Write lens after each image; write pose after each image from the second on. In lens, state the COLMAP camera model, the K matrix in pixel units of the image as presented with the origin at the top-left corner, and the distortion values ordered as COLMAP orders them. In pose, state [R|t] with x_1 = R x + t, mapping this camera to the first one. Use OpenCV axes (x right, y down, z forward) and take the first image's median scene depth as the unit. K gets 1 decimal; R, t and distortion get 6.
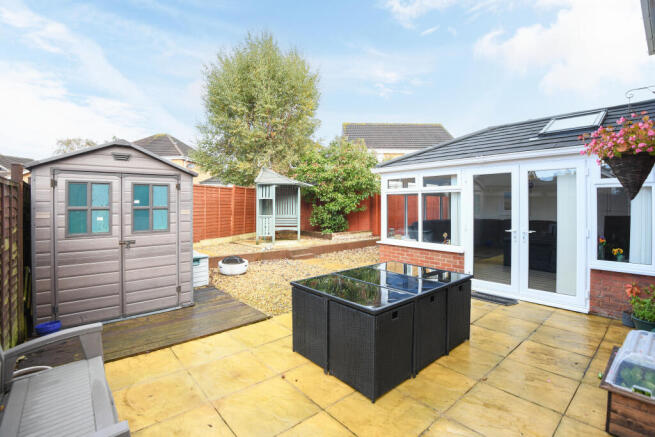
lens RADIAL K [[305.1, 0, 331.7], [0, 305.1, 204.3], [0, 0, 1]] dist [-0.001831, -0.000078]
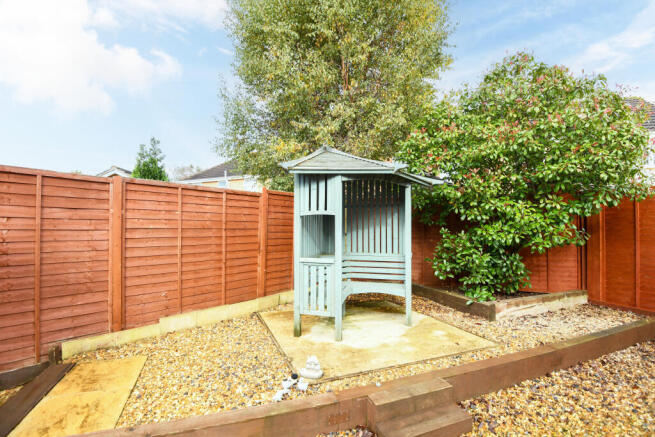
lens RADIAL K [[305.1, 0, 330.7], [0, 305.1, 222.1], [0, 0, 1]] dist [-0.001831, -0.000078]
pose [[0.939088, -0.008604, -0.343570, -0.063543], [0.001640, 0.999787, -0.020555, -0.000401], [0.343674, 0.018739, 0.938902, 0.572620]]
